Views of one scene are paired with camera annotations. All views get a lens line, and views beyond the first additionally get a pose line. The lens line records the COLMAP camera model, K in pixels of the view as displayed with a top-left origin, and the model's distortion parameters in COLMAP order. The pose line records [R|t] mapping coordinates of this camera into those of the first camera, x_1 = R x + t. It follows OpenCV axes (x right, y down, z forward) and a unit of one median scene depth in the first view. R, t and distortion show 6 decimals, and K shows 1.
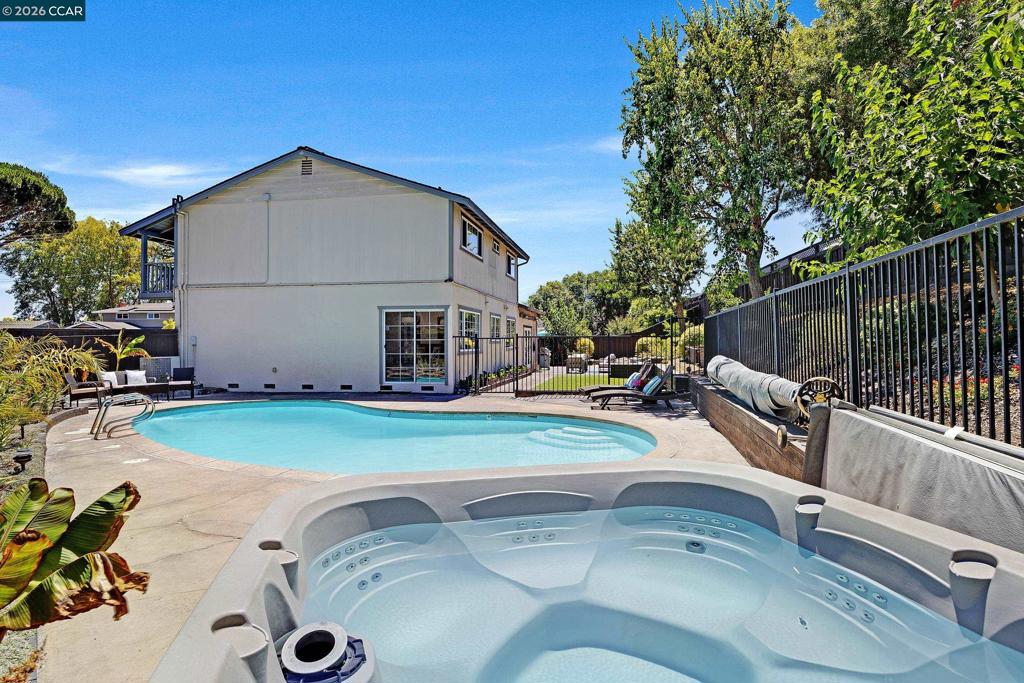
lens RADIAL K [[553.9, 0, 511.5], [0, 553.9, 336.8], [0, 0, 1]] dist [-0.003641, -0.001399]
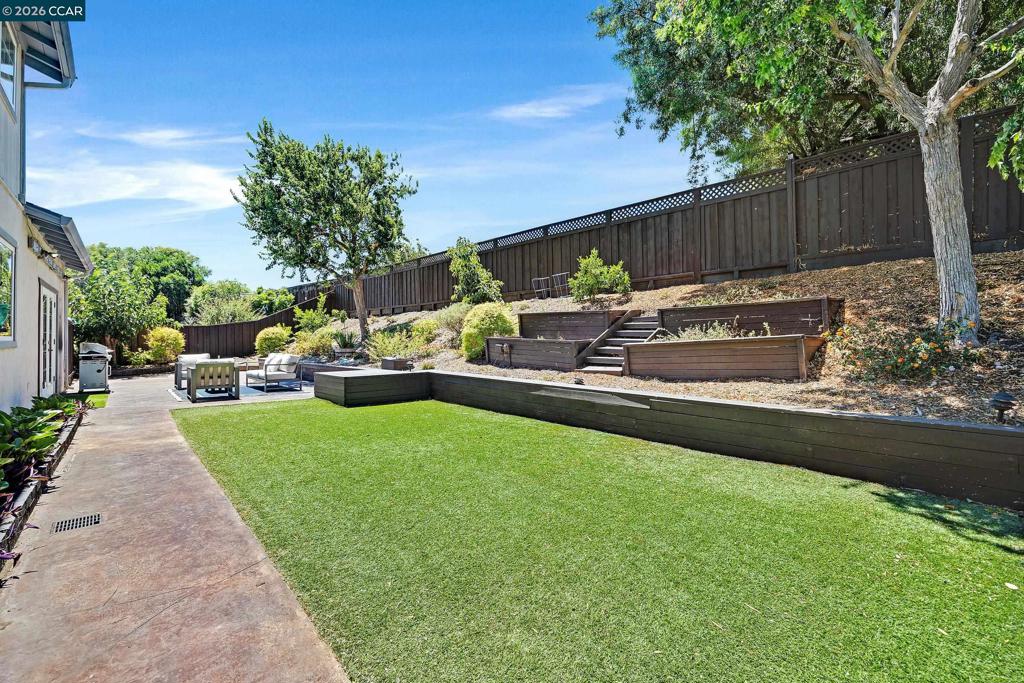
lens RADIAL K [[432.5, 0, 512.0], [0, 432.5, 341.5], [0, 0, 1]] dist [-0.001956, -0.000189]
pose [[0.604821, 0.000259, 0.796362, -0.025228], [-0.009746, 0.999927, 0.007077, 0.024800], [-0.796302, -0.012042, 0.604779, 0.965689]]
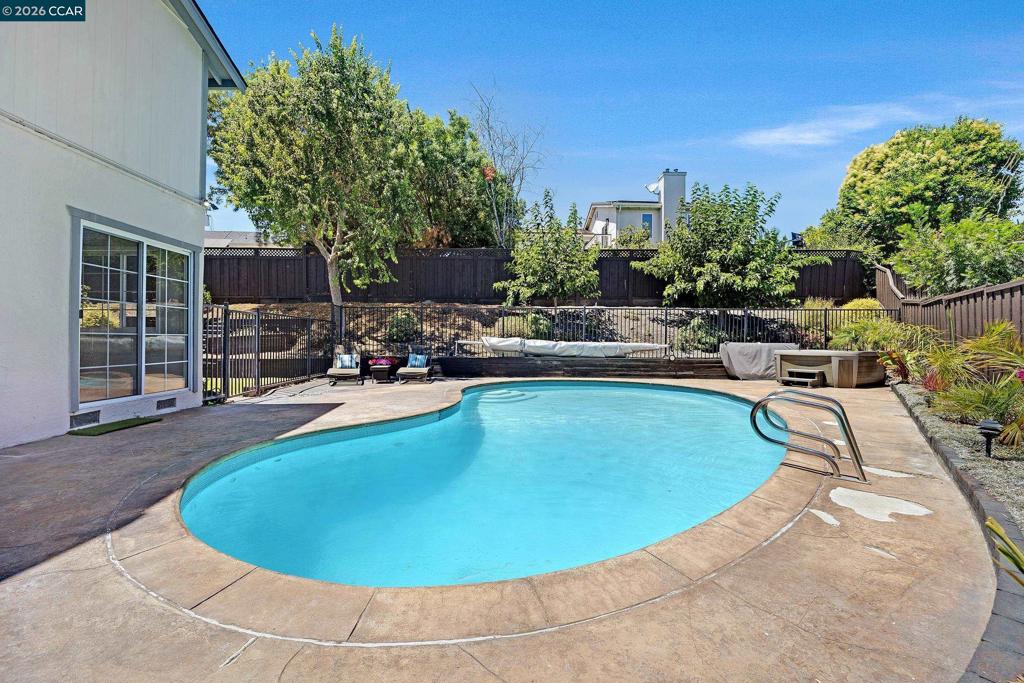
lens RADIAL K [[446.2, 0, 512.0], [0, 446.2, 341.5], [0, 0, 1]] dist [-0.014436, 0.000025]
pose [[-0.200004, -0.000518, 0.979795, -0.568455], [-0.015818, 0.999871, -0.002701, 0.031486], [-0.979667, -0.016038, -0.199986, 0.729705]]
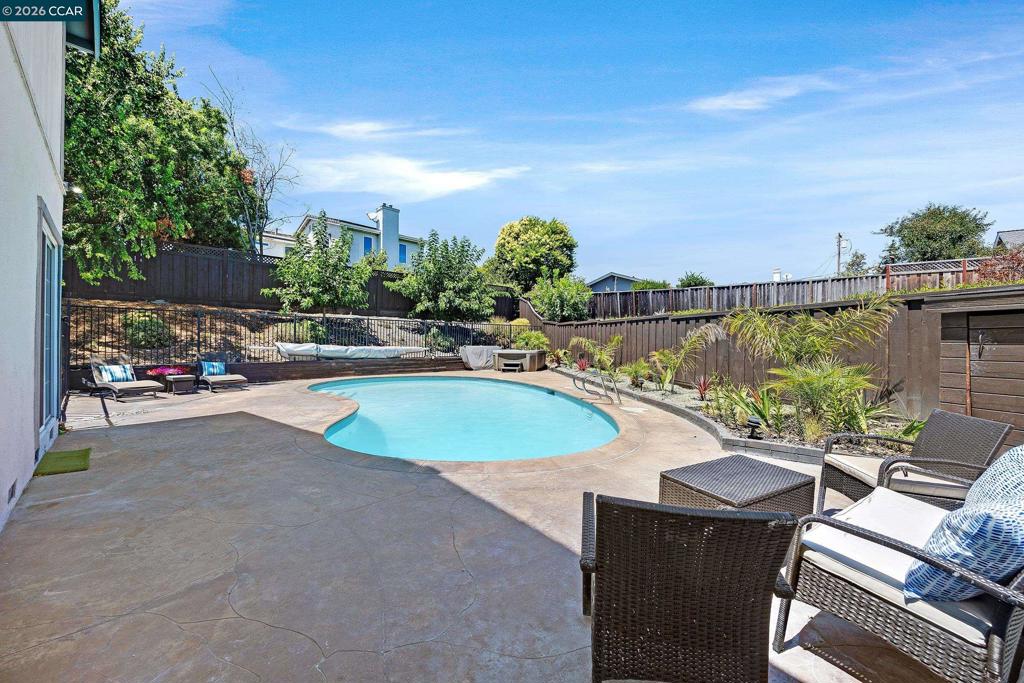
lens RADIAL K [[391.3, 0, 514.5], [0, 391.3, 339.7], [0, 0, 1]] dist [-0.000562, 0.000078]
pose [[-0.829806, 0.002818, 0.558044, -0.556771], [-0.007491, 0.999841, -0.016188, 0.024845], [-0.558001, -0.017614, -0.829653, 0.983013]]
